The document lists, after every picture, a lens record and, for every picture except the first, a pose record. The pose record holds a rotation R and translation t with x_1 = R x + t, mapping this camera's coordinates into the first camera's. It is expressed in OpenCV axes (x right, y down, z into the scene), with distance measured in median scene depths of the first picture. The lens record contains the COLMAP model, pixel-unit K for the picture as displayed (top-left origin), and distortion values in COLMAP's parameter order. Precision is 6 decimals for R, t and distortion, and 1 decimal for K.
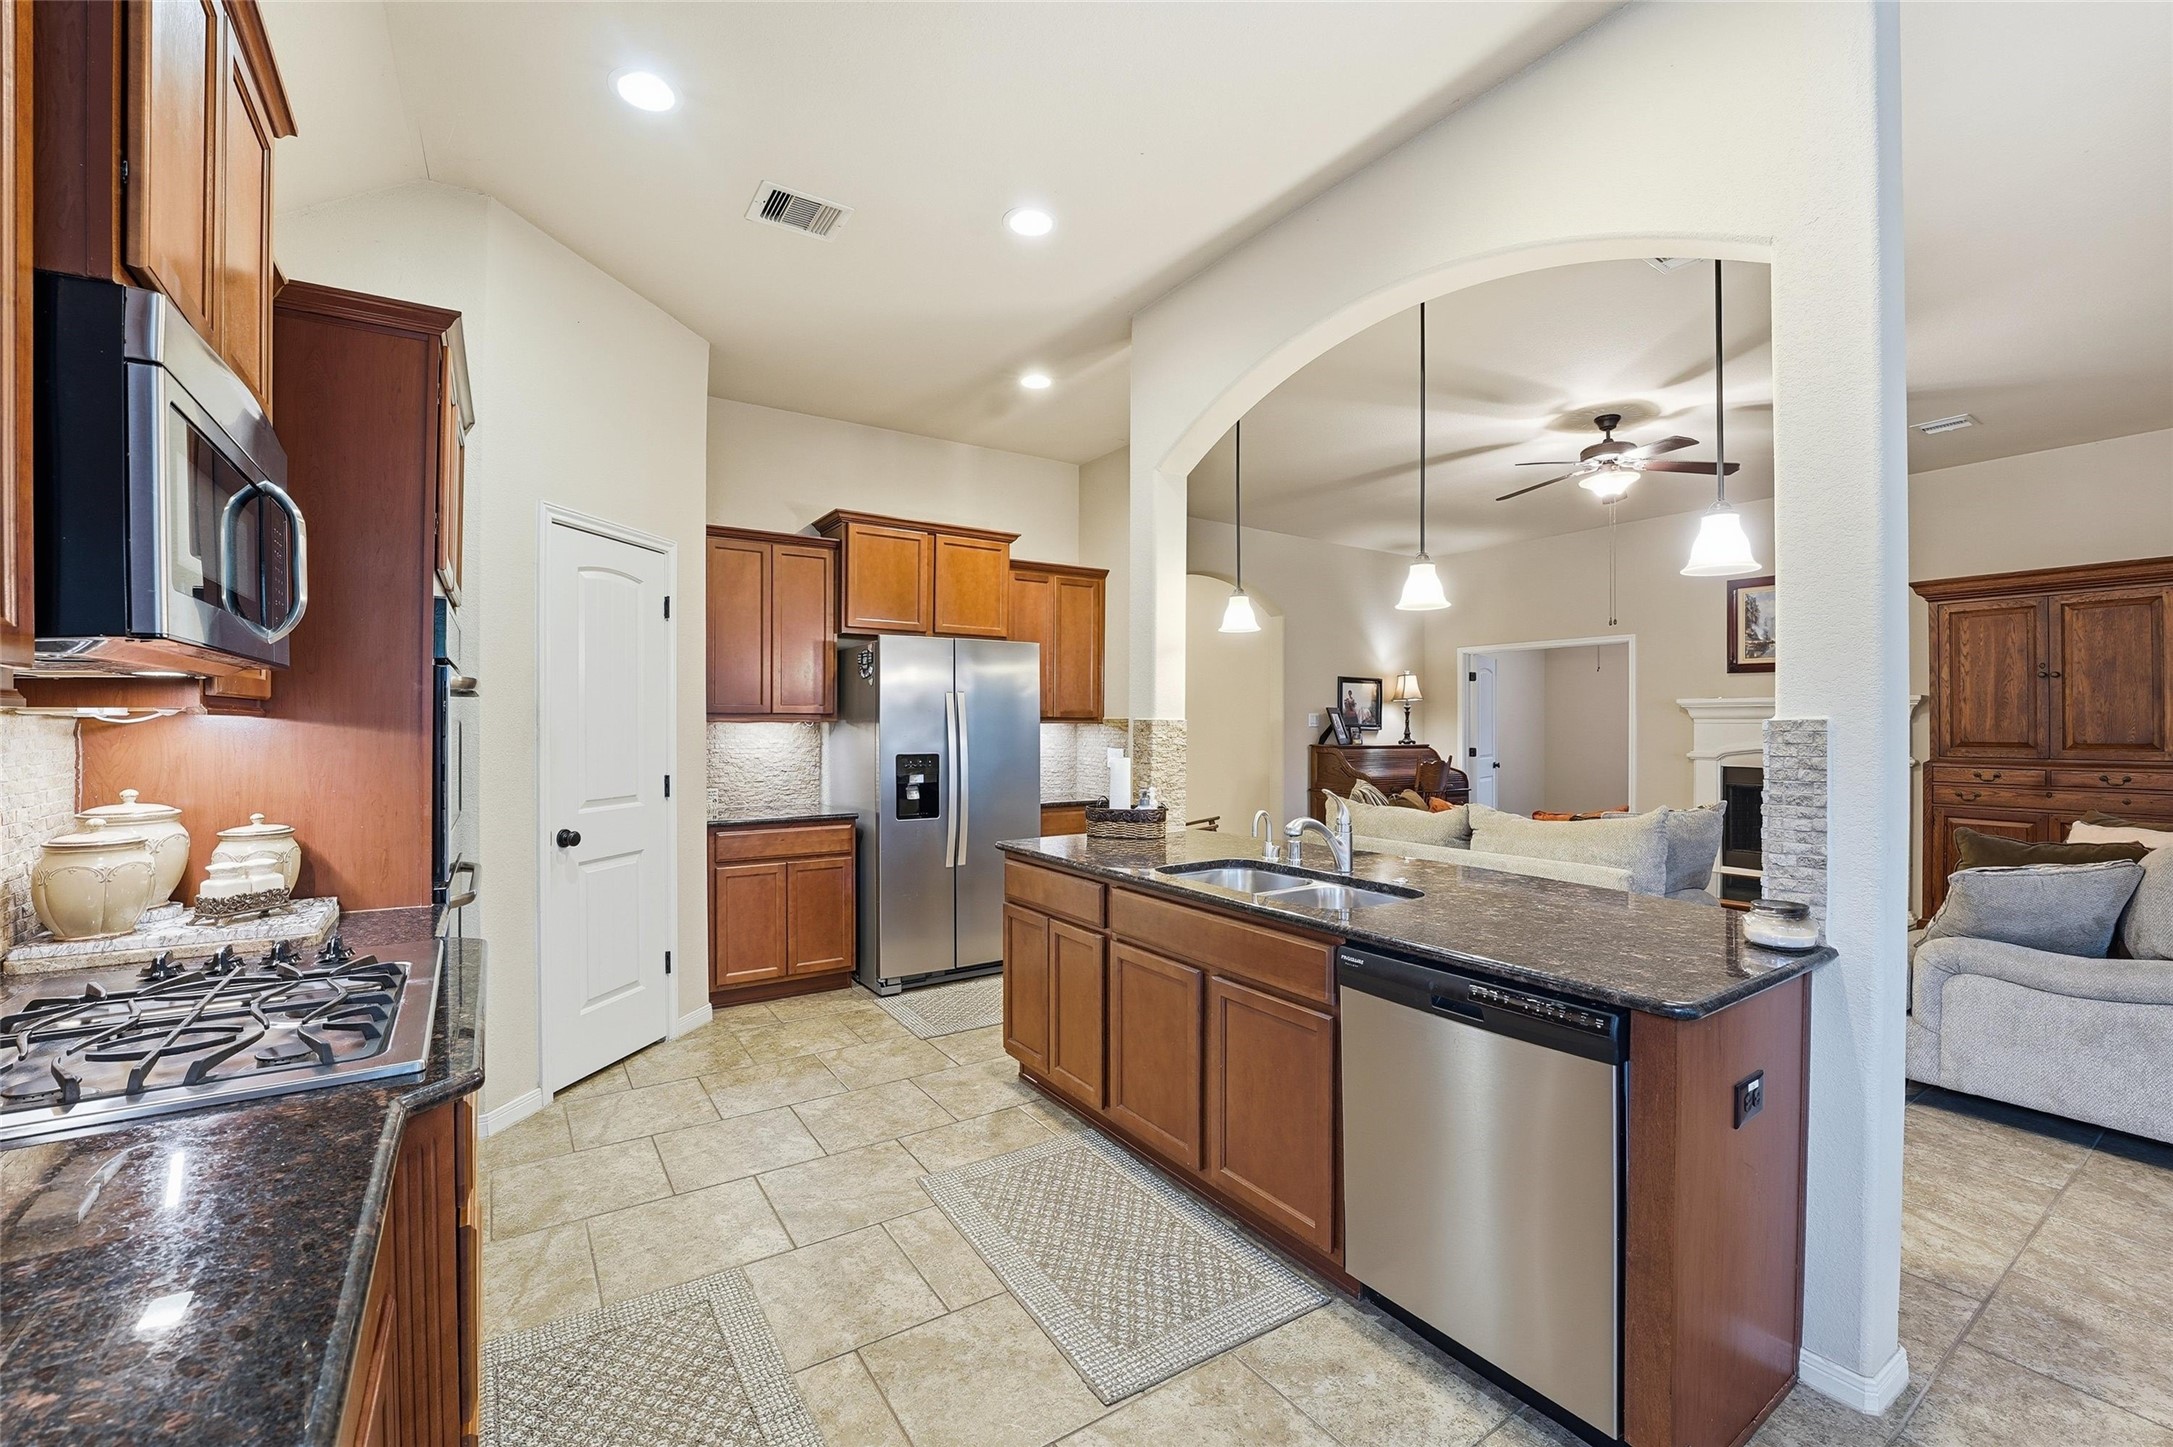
lens RADIAL K [[895.8, 0, 1088.0], [0, 895.8, 722.3], [0, 0, 1]] dist [-0.027675, 0.002465]
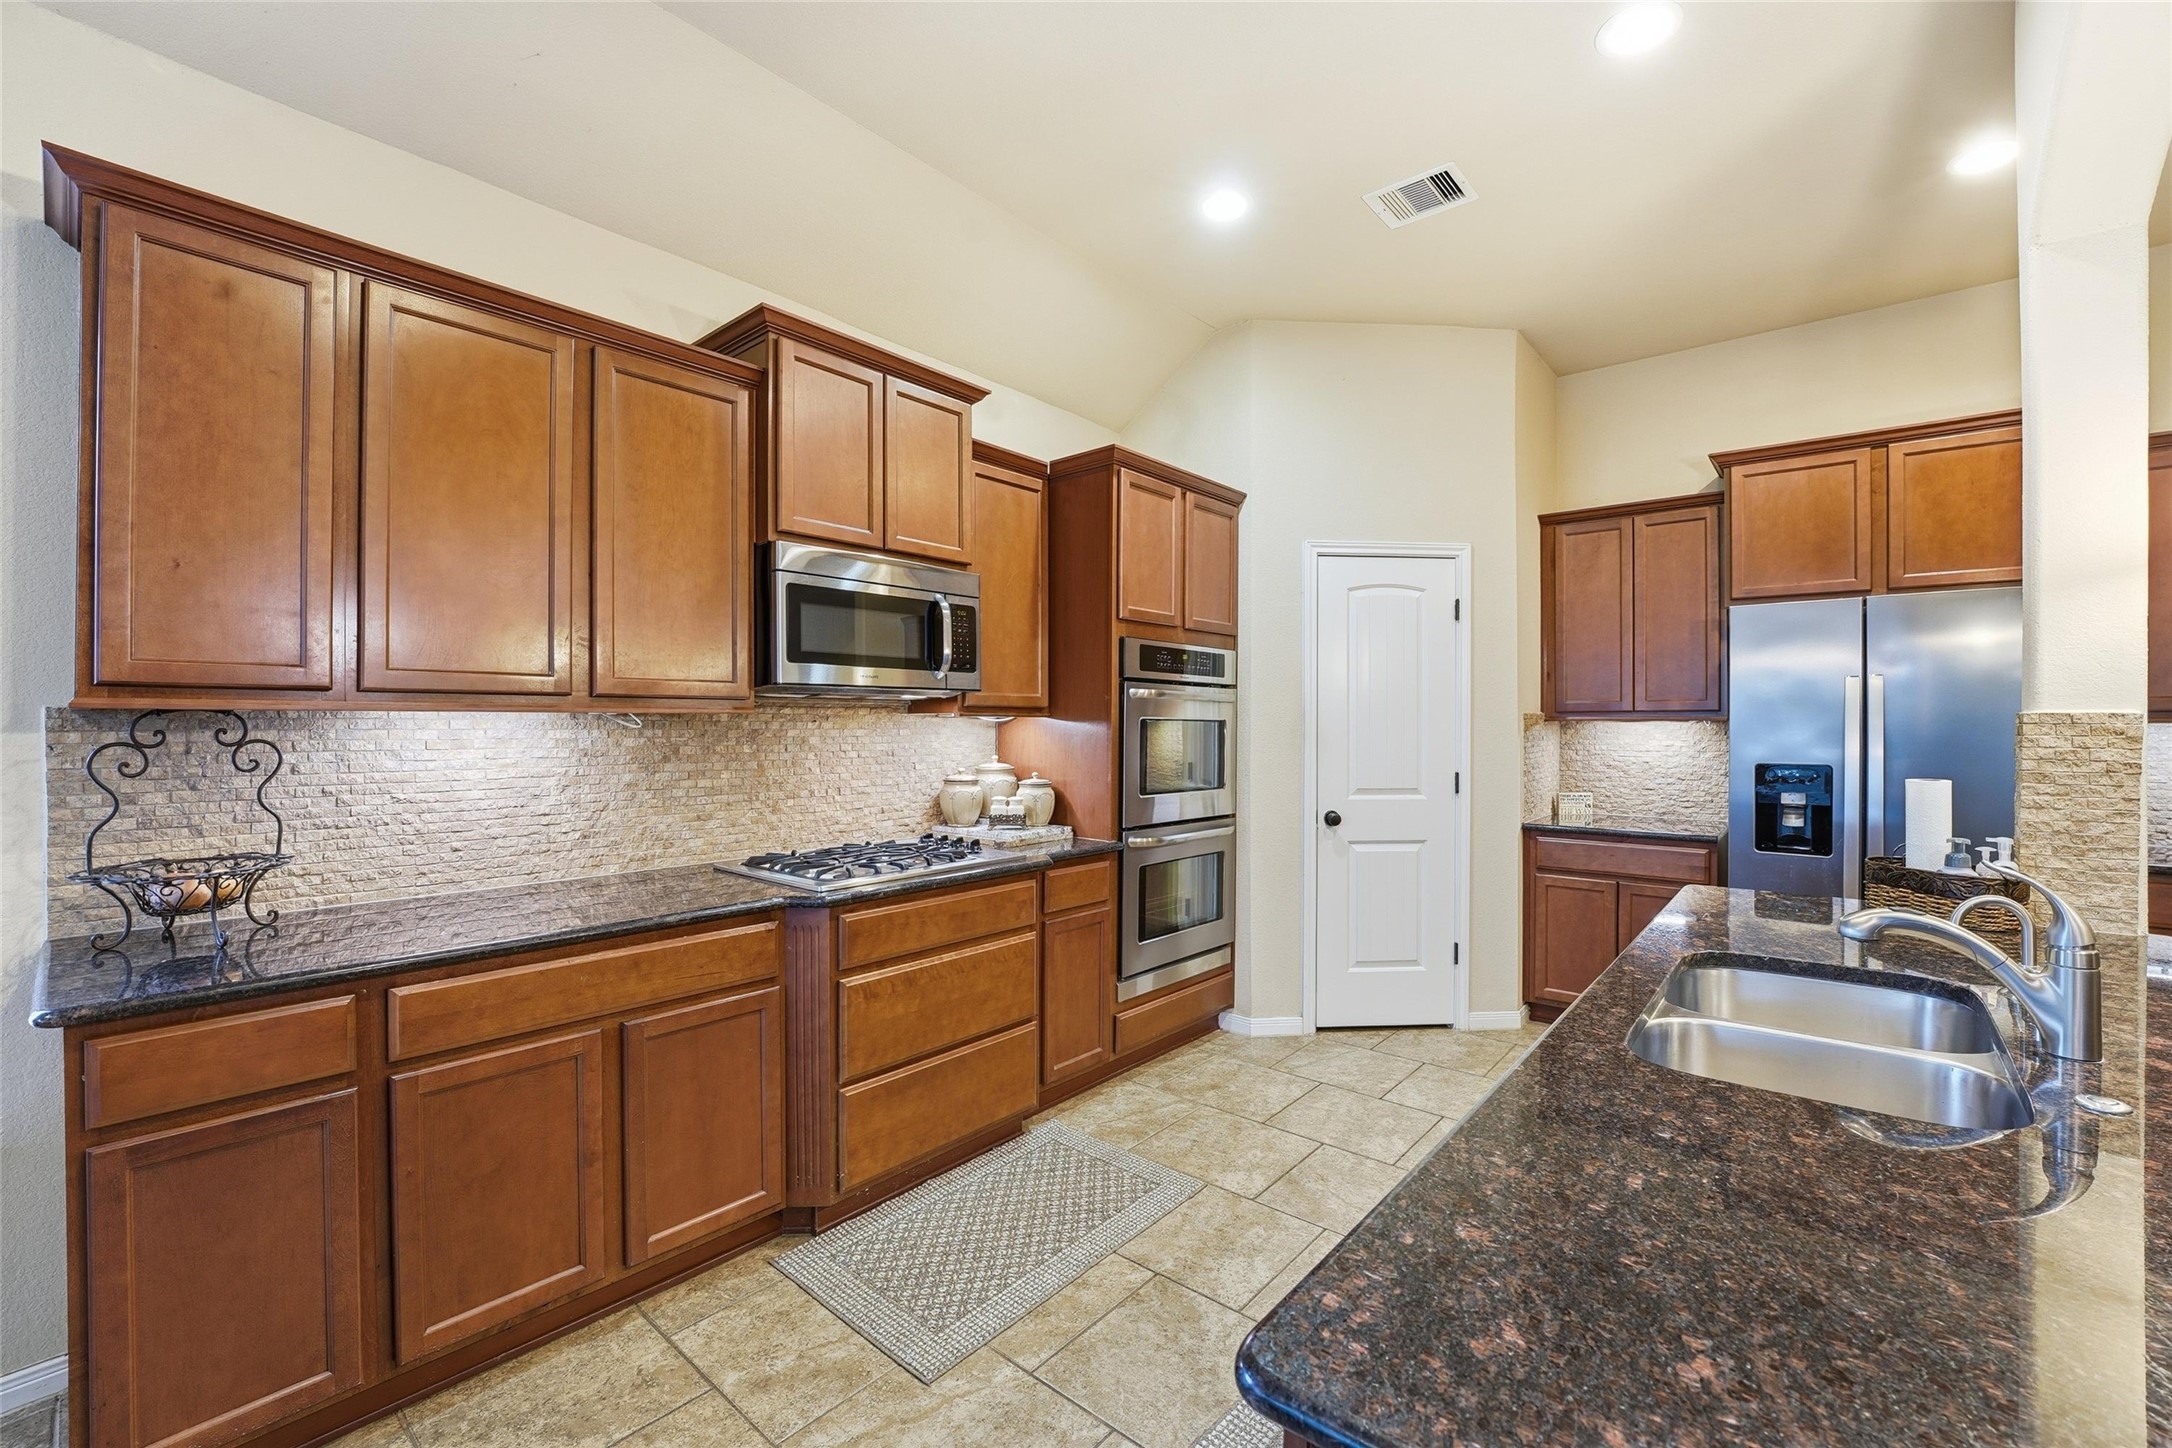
lens RADIAL K [[895.3, 0, 1085.4], [0, 895.3, 723.6], [0, 0, 1]] dist [-0.027675, 0.002465]
pose [[0.271046, -0.000357, -0.962566, 0.314345], [-0.000199, 1.000000, -0.000426, 0.002663], [0.962566, 0.000307, 0.271046, 0.235733]]
